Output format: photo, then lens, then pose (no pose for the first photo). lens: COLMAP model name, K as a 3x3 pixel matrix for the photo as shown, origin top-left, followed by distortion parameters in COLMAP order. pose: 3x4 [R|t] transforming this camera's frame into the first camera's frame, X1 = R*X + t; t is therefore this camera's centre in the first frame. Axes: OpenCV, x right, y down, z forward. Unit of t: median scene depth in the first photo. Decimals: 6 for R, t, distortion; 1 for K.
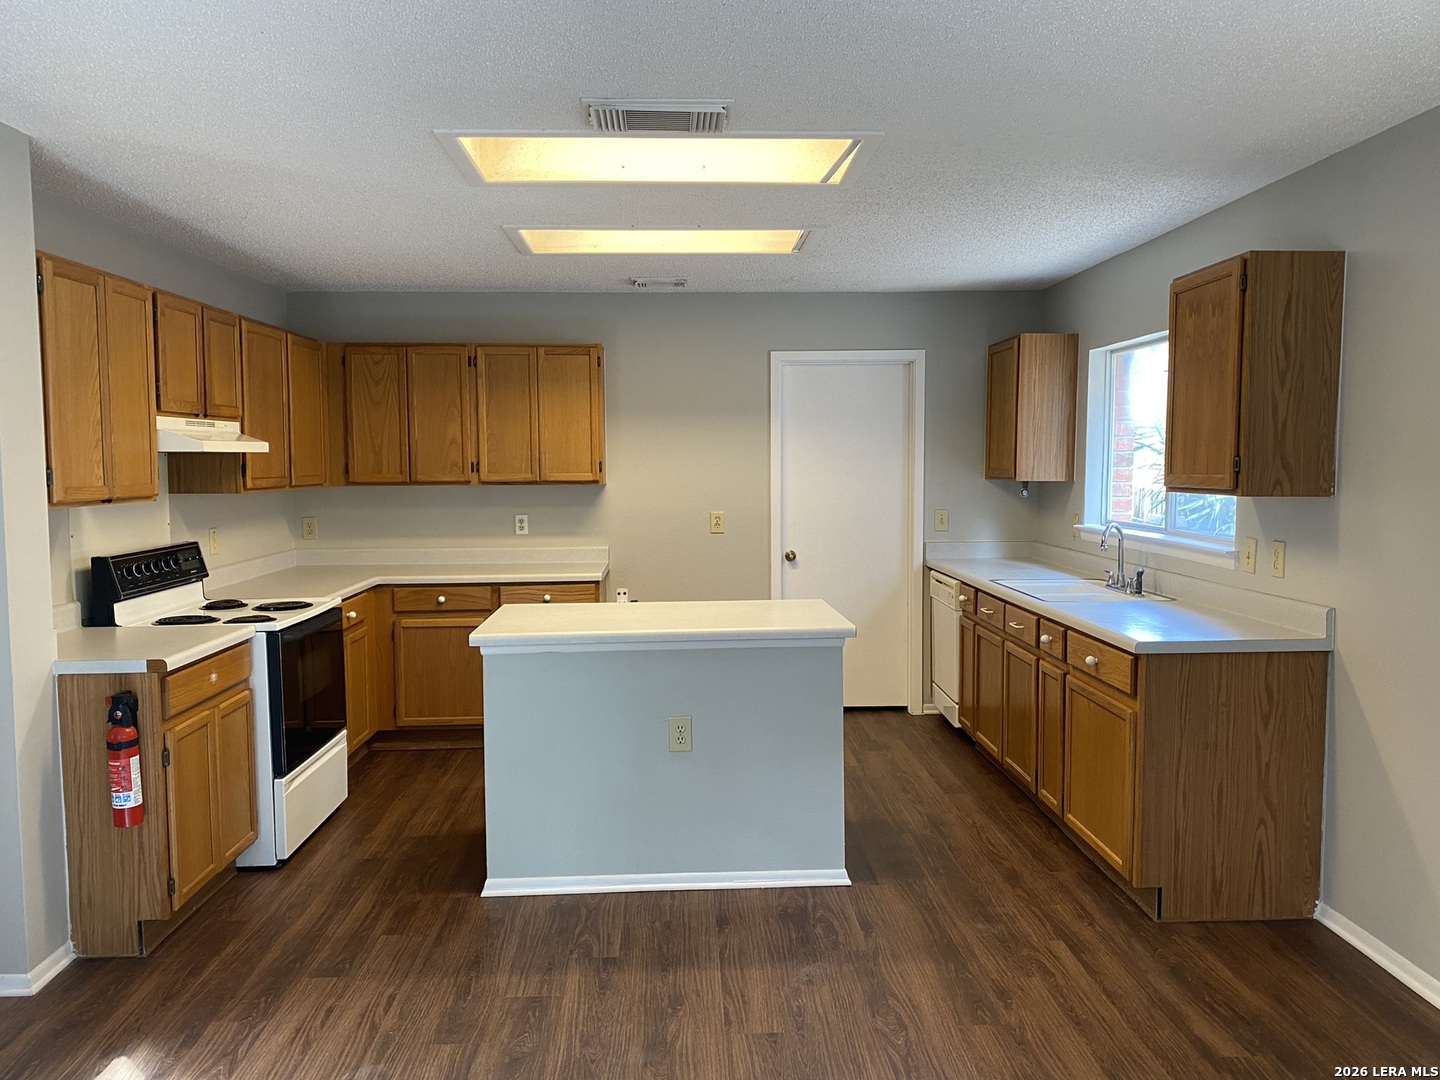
lens RADIAL K [[1089.7, 0, 724.2], [0, 1089.7, 531.0], [0, 0, 1]] dist [0.050617, -0.053900]
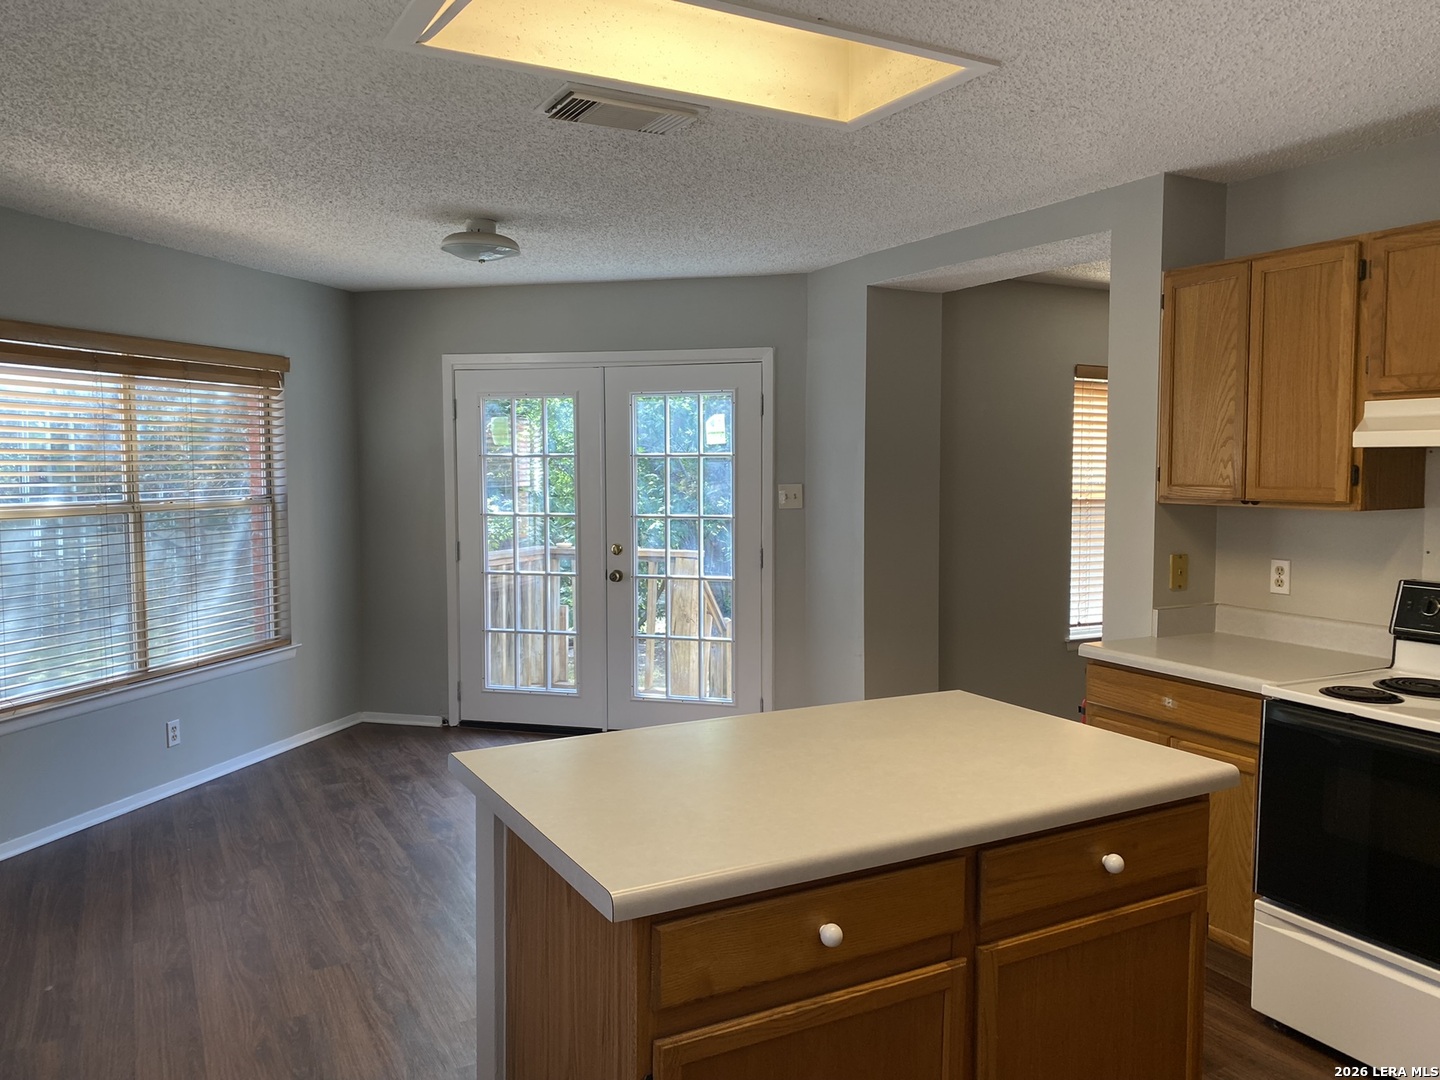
lens RADIAL K [[1089.7, 0, 716.1], [0, 1089.7, 540.9], [0, 0, 1]] dist [0.050617, -0.053900]
pose [[-0.896266, 0.038225, -0.441866, 0.198008], [-0.023770, 0.990707, 0.133917, -0.083279], [0.442879, 0.130528, -0.887029, 1.245772]]
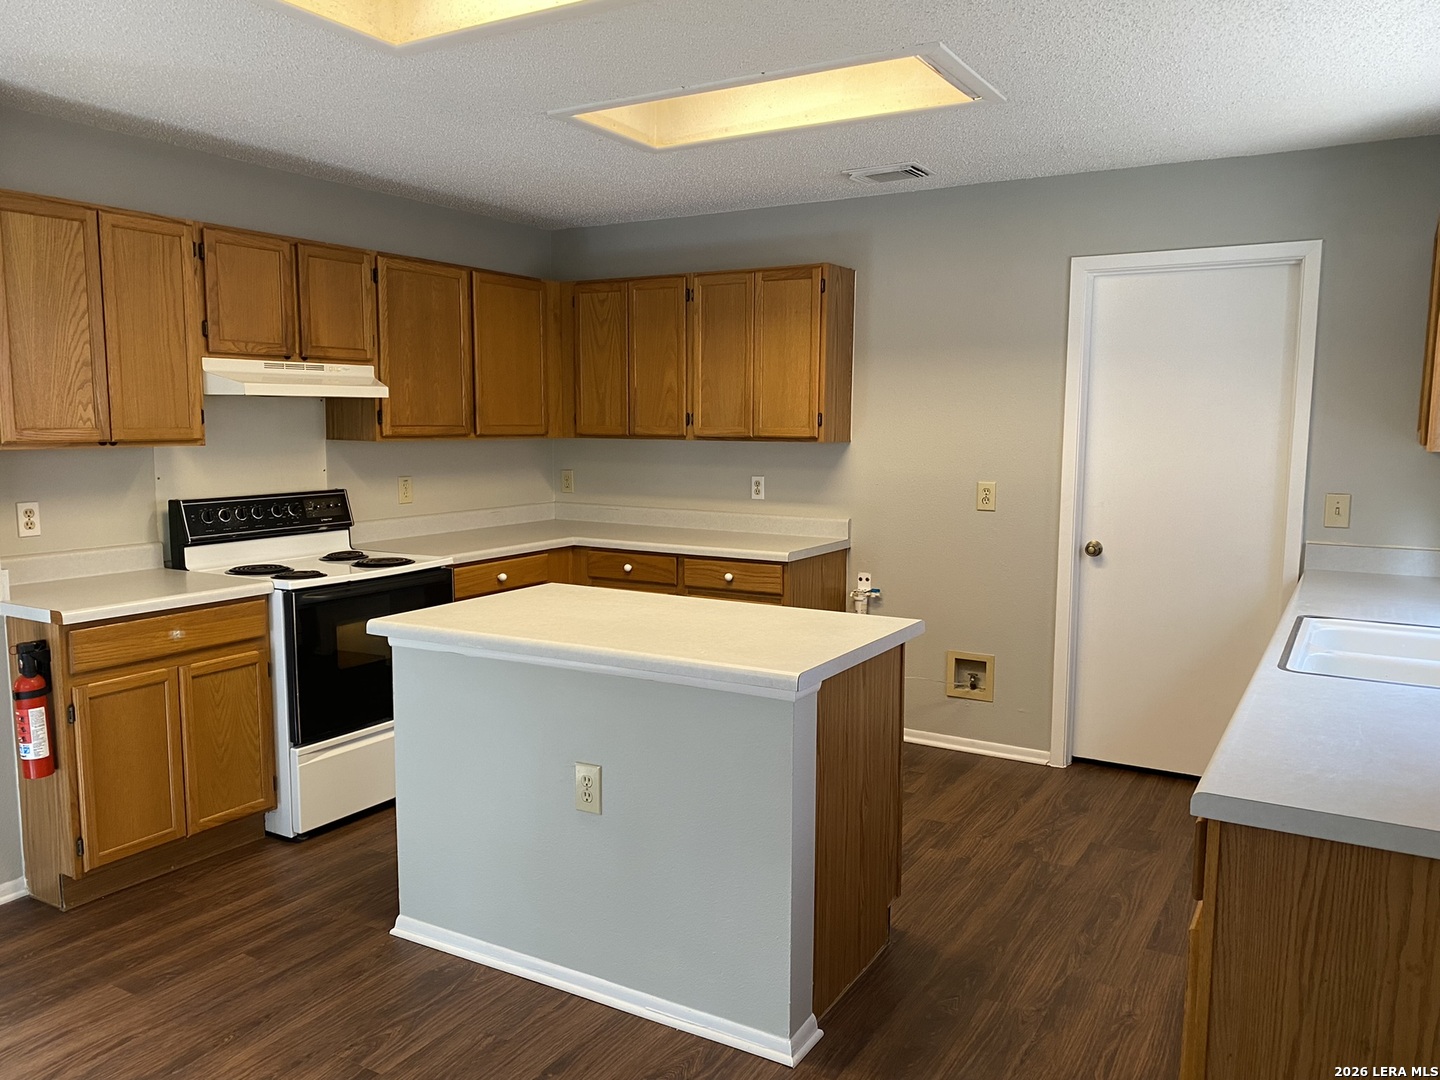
lens RADIAL K [[1089.7, 0, 721.3], [0, 1089.7, 547.0], [0, 0, 1]] dist [0.050617, -0.053900]
pose [[0.838002, 0.075117, -0.540472, 0.333182], [-0.046434, 0.996703, 0.066530, -0.019904], [0.543688, -0.030656, 0.838727, 0.360434]]
